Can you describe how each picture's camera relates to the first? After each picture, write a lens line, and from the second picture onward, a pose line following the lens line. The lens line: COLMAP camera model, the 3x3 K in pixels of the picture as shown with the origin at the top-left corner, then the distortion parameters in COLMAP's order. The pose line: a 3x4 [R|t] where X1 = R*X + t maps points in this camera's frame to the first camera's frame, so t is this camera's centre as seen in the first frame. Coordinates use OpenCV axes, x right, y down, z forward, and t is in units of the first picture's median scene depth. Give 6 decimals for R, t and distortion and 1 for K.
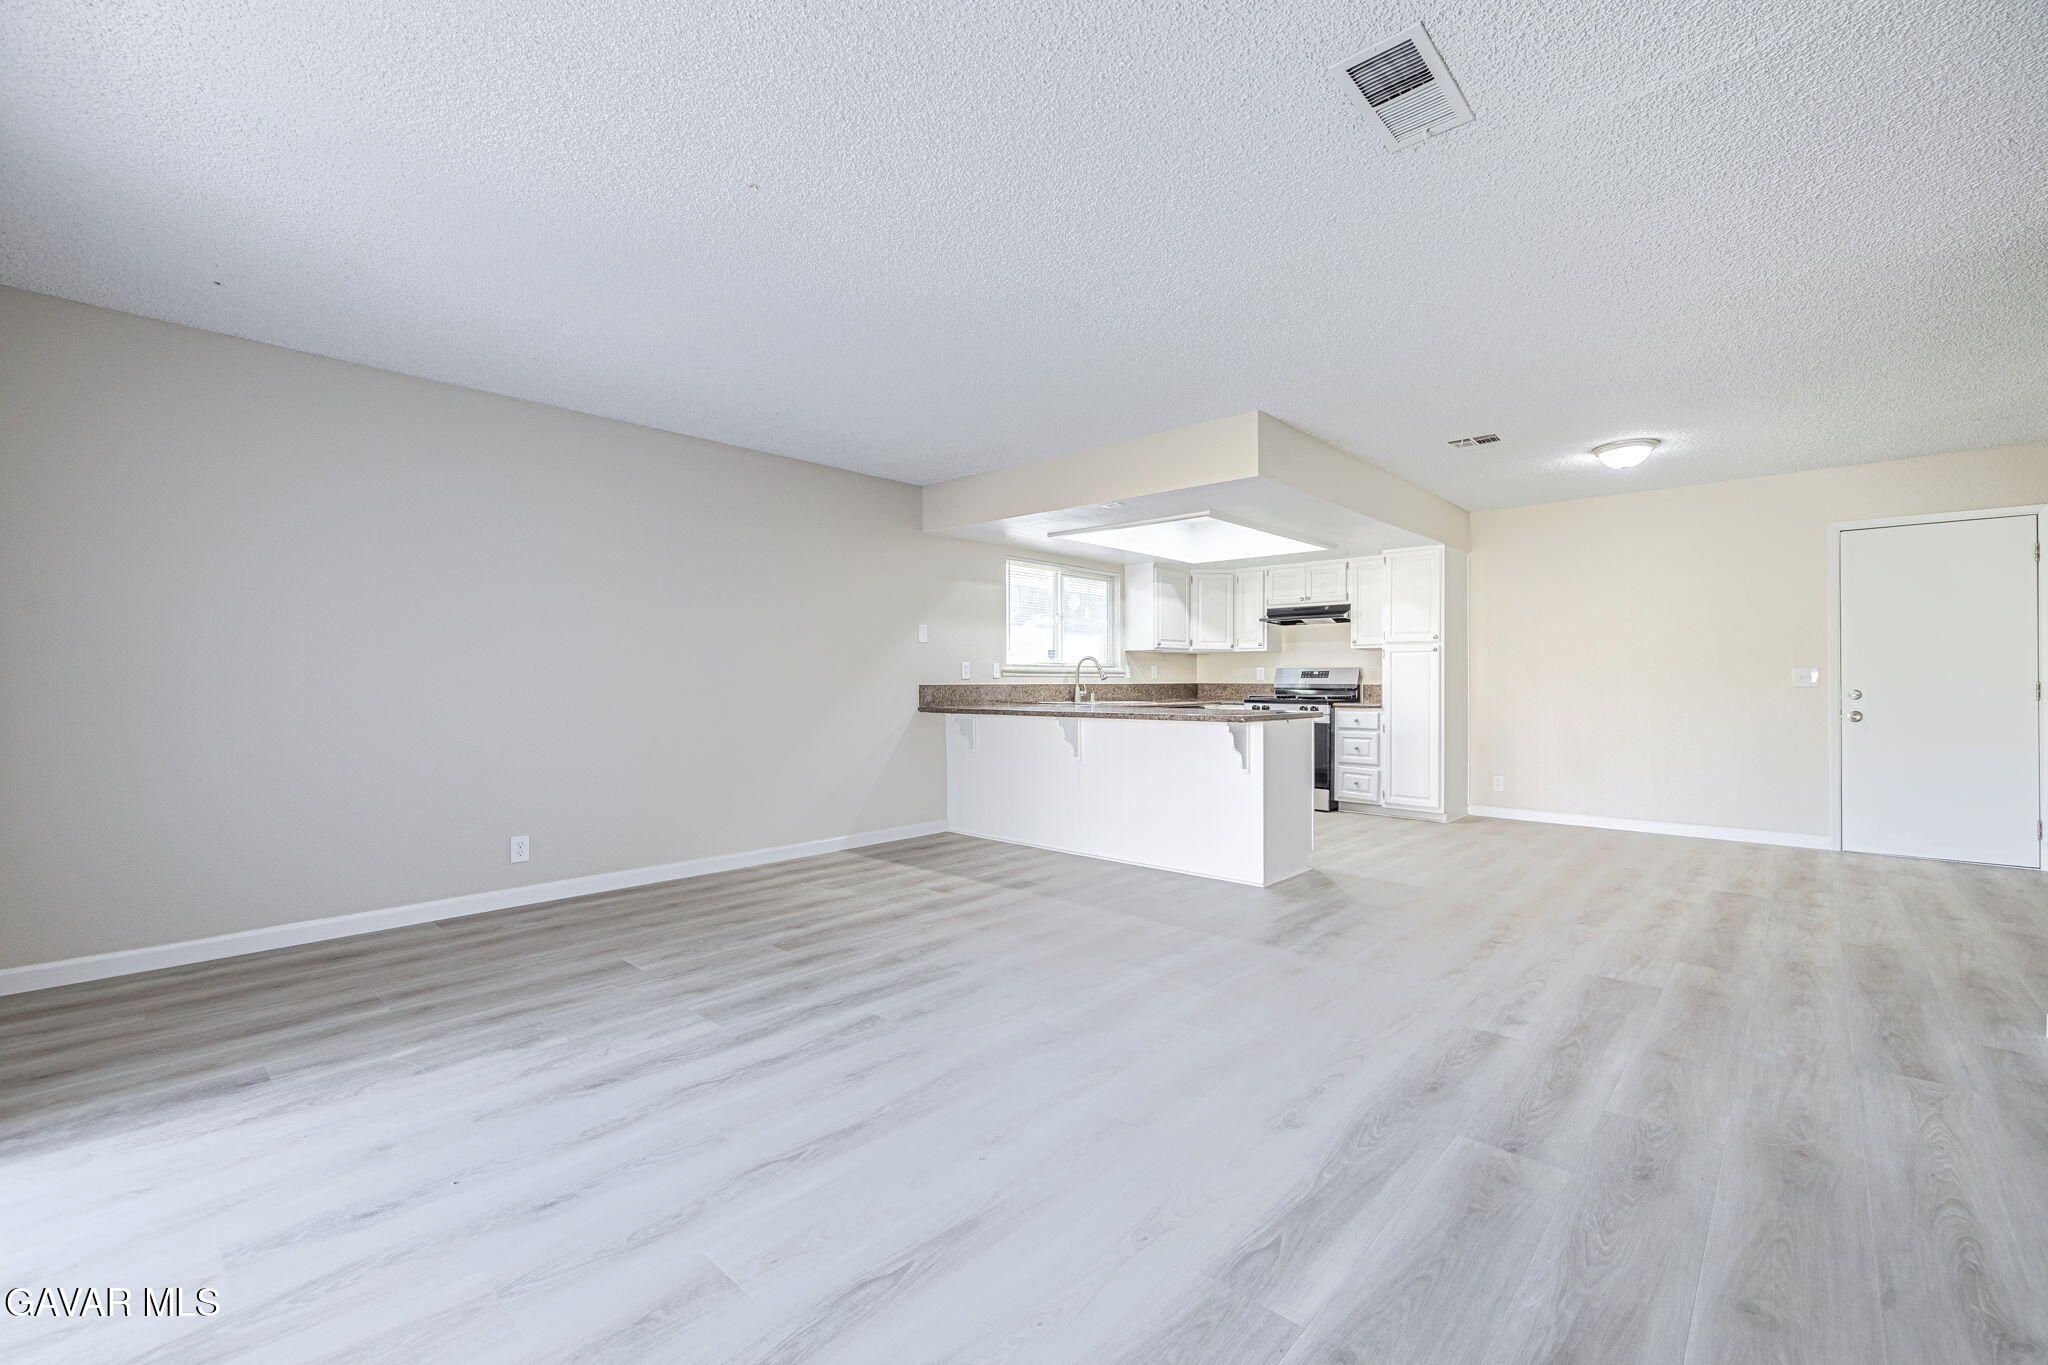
lens RADIAL K [[856.7, 0, 1017.4], [0, 856.7, 682.6], [0, 0, 1]] dist [0.000253, 0.000112]
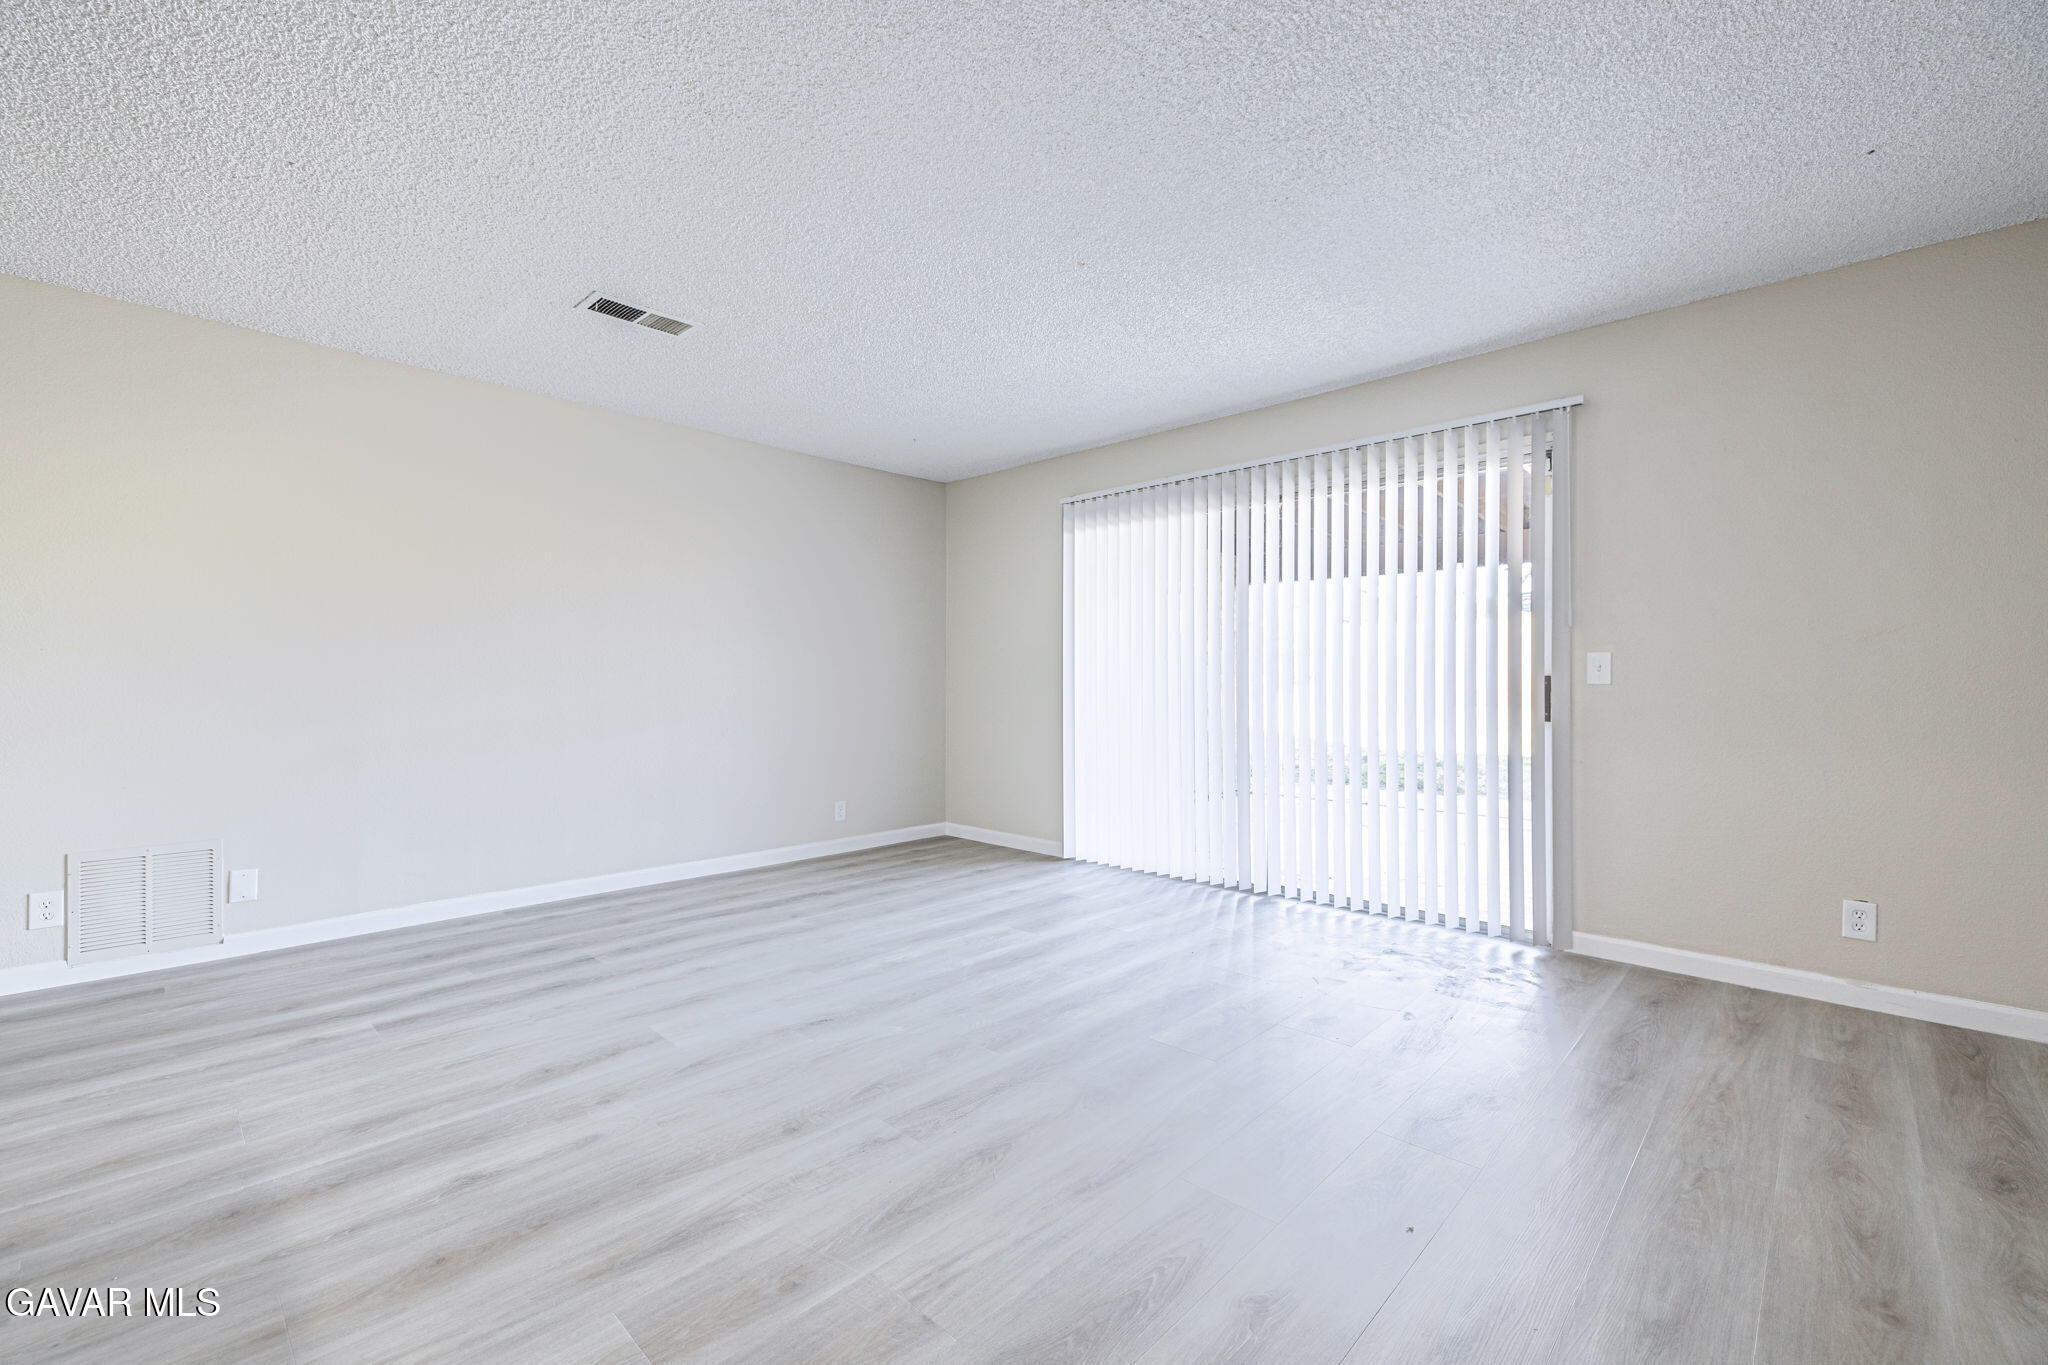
lens RADIAL K [[856.7, 0, 1017.4], [0, 856.7, 682.6], [0, 0, 1]] dist [0.000253, 0.000112]
pose [[-0.999751, 0.000403, 0.022328, -0.231403], [0.000469, 0.999996, 0.002963, -0.000566], [-0.022327, 0.002972, -0.999746, 2.075734]]
